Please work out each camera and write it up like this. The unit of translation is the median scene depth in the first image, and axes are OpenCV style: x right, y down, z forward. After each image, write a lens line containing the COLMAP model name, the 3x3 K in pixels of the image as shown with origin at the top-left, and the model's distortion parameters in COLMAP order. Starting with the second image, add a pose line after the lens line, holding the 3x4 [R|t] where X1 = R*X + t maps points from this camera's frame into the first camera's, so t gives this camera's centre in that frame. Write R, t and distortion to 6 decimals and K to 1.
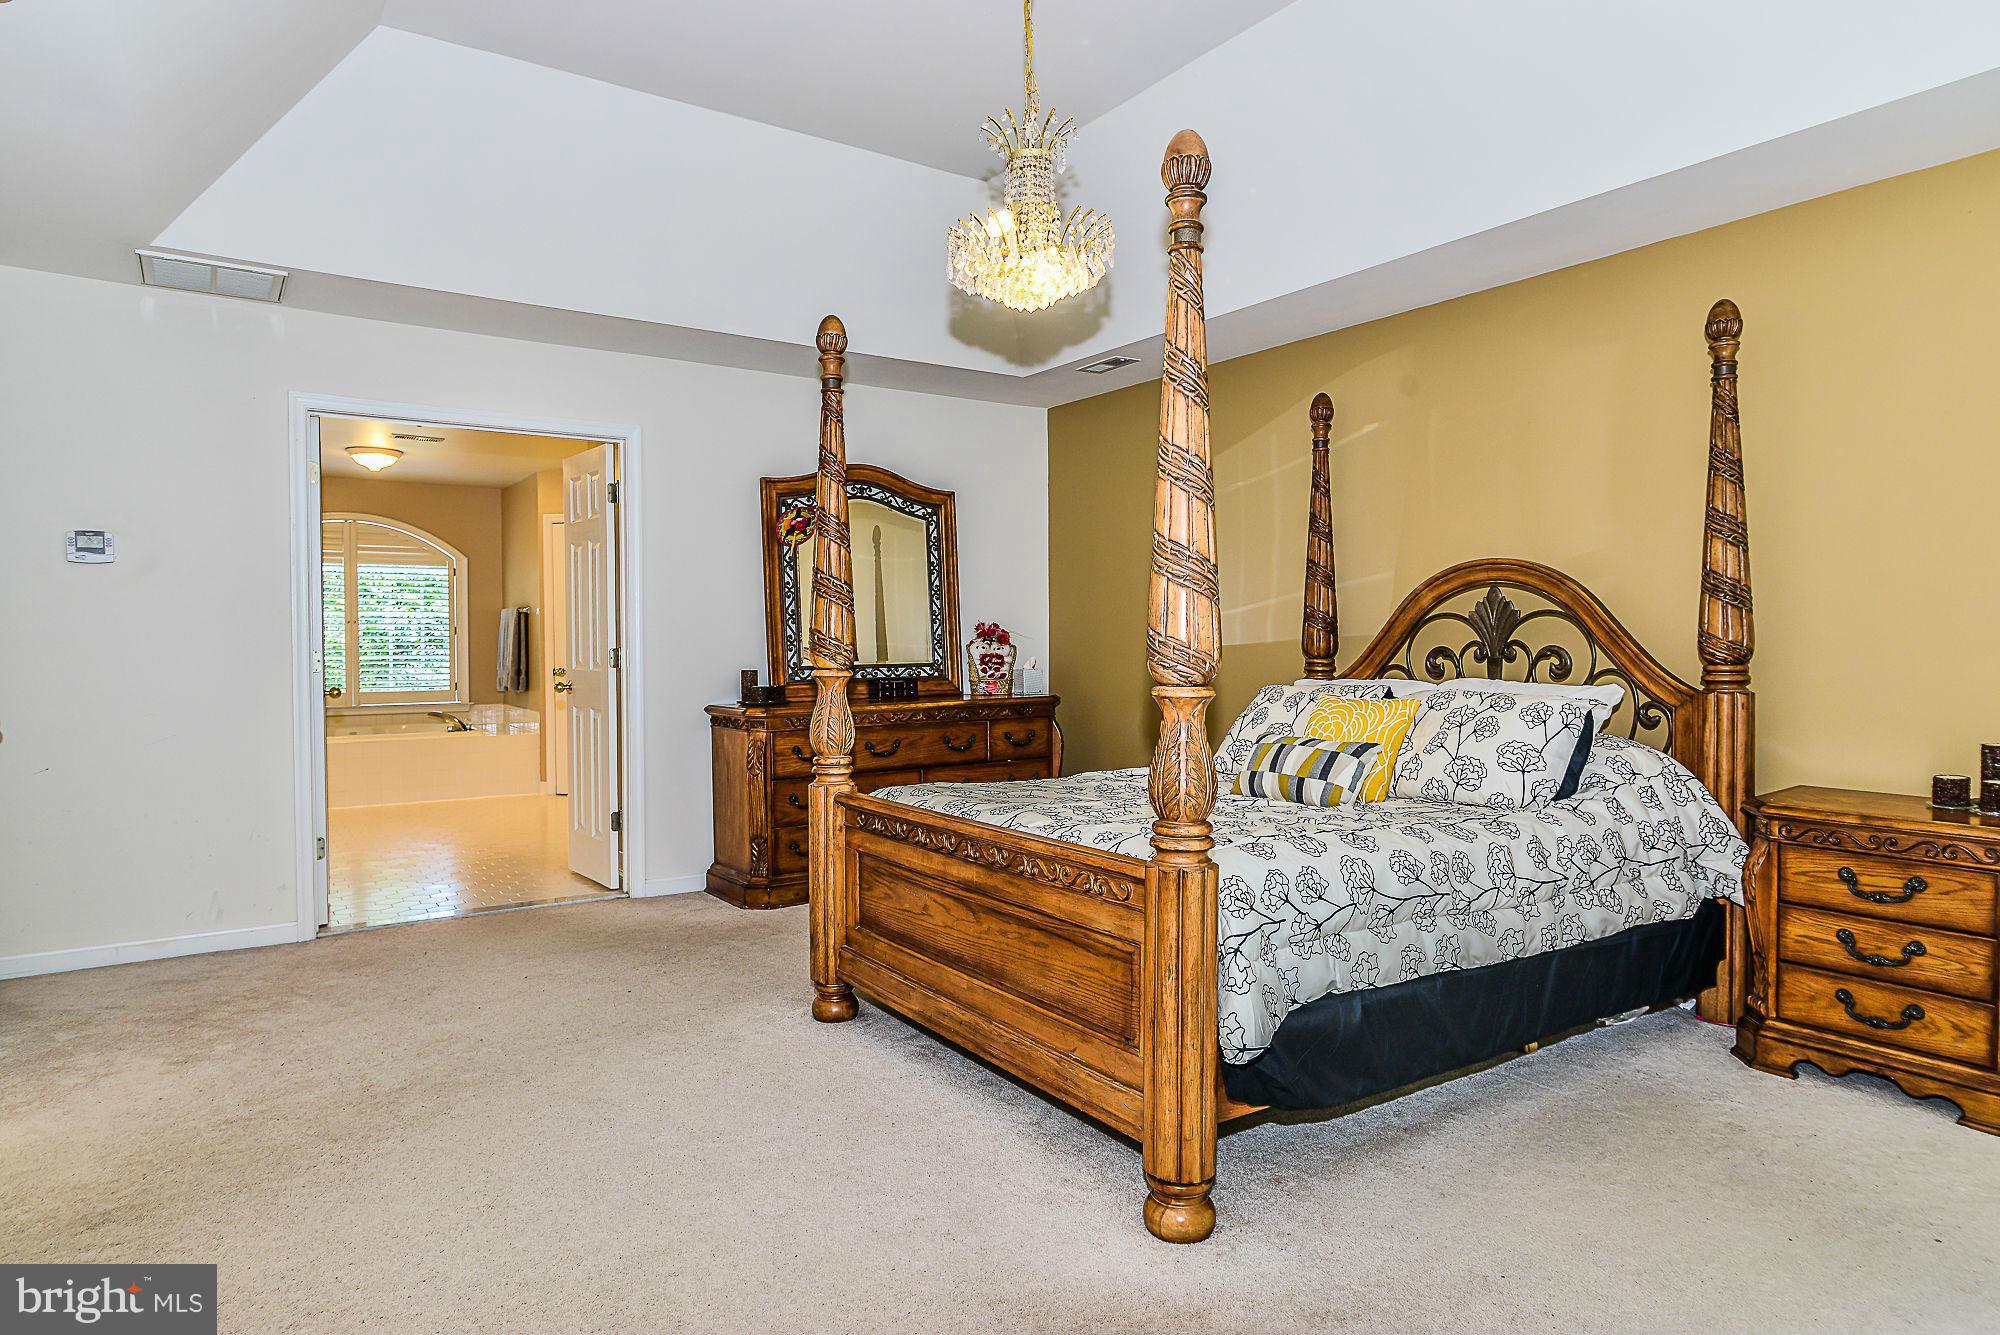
lens RADIAL K [[1195.2, 0, 1018.2], [0, 1195.2, 666.1], [0, 0, 1]] dist [-0.010522, -0.000386]
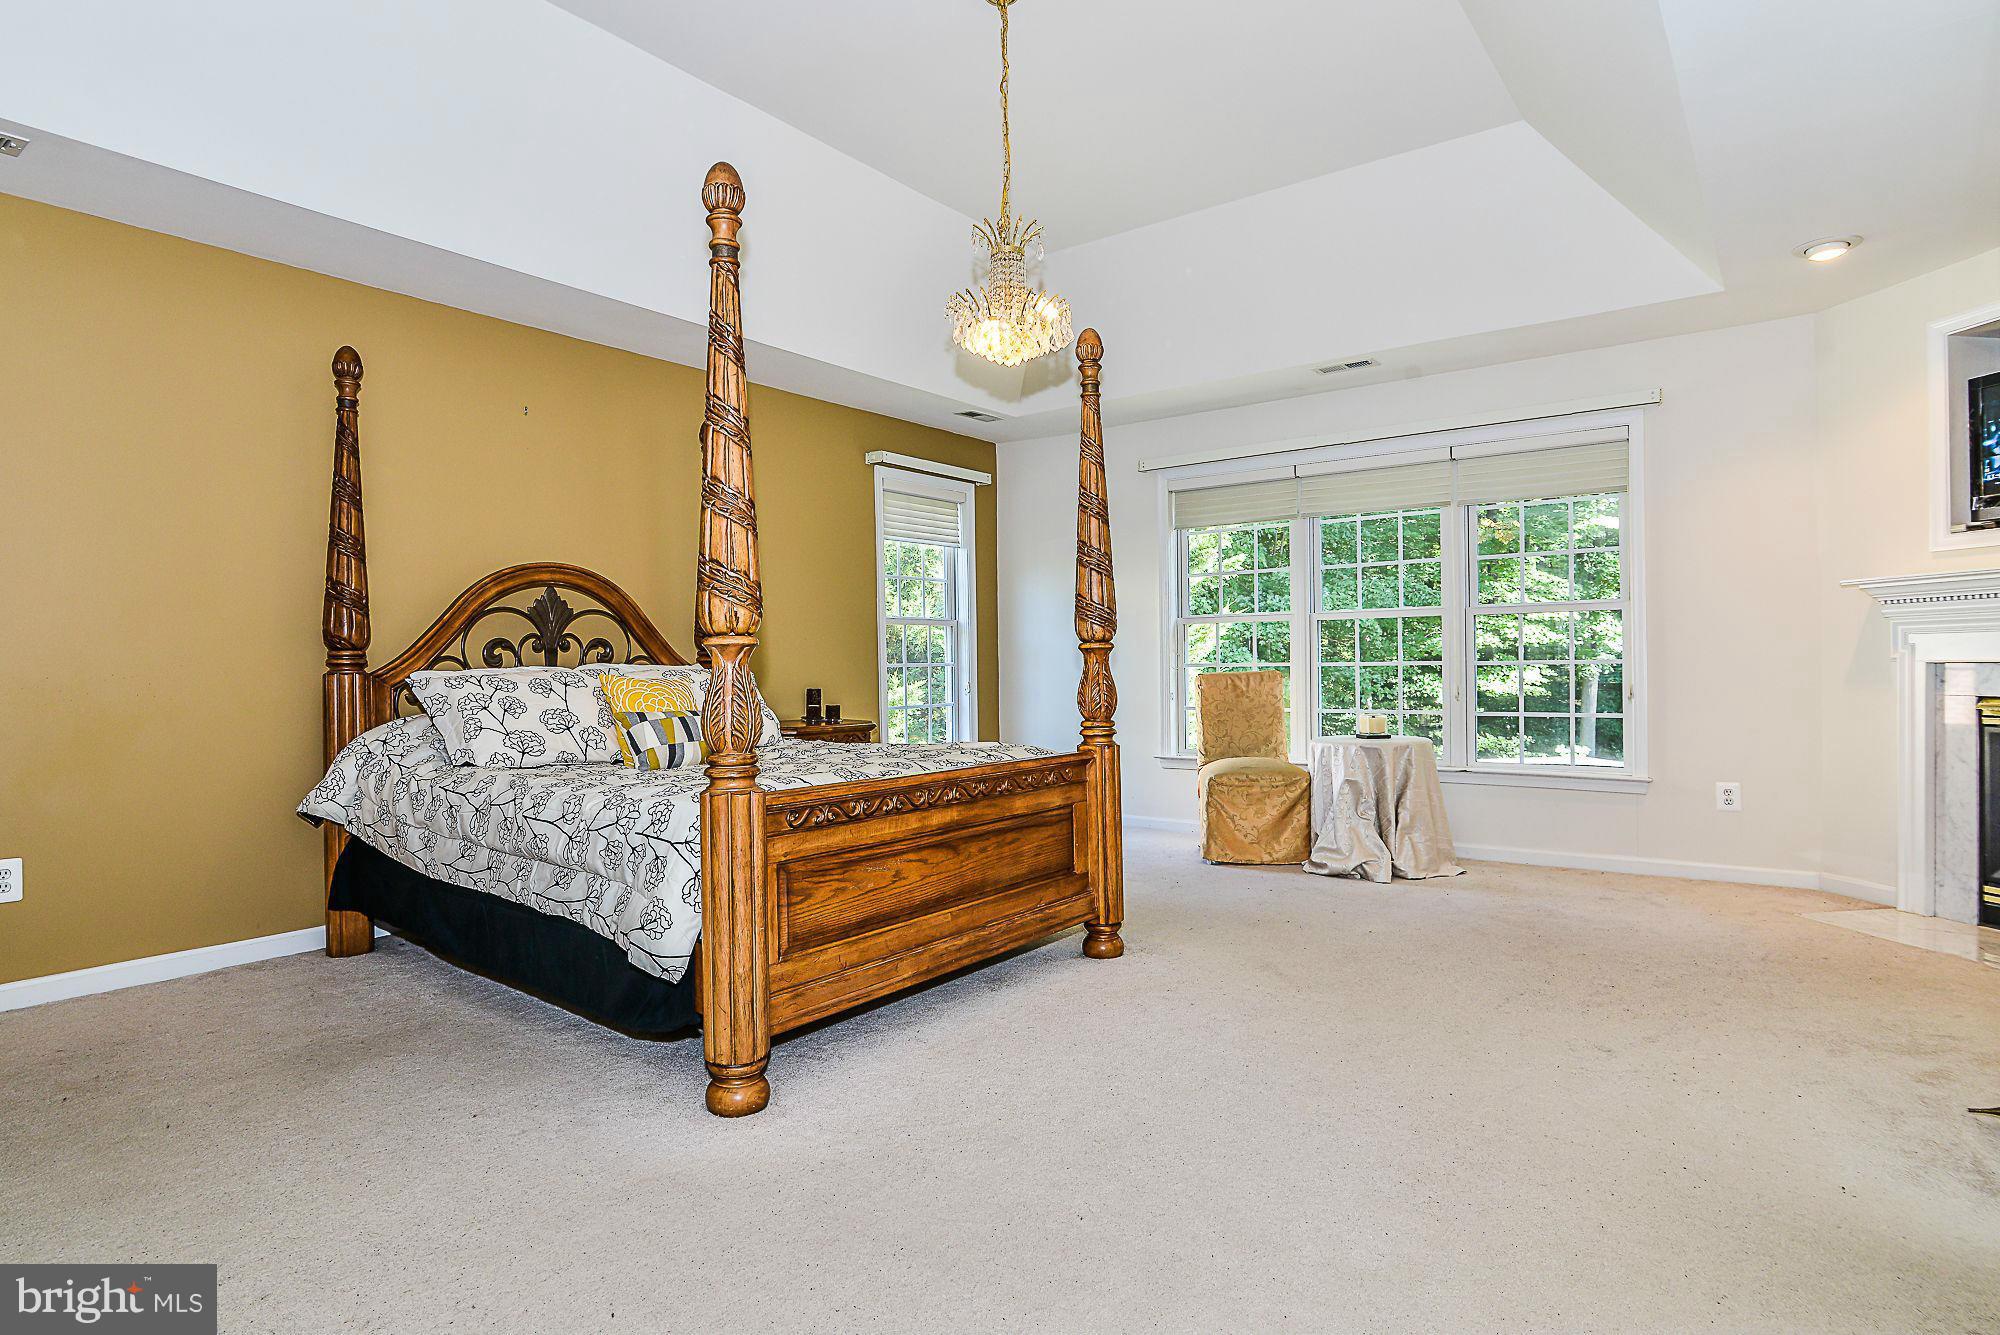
lens RADIAL K [[1068.4, 0, 997.6], [0, 1068.4, 678.4], [0, 0, 1]] dist [0.038061, 0.000166]
pose [[-0.316806, -0.006104, 0.948471, -0.733801], [0.037590, 0.999113, 0.018986, 0.019120], [-0.947745, 0.041668, -0.316296, 0.921313]]
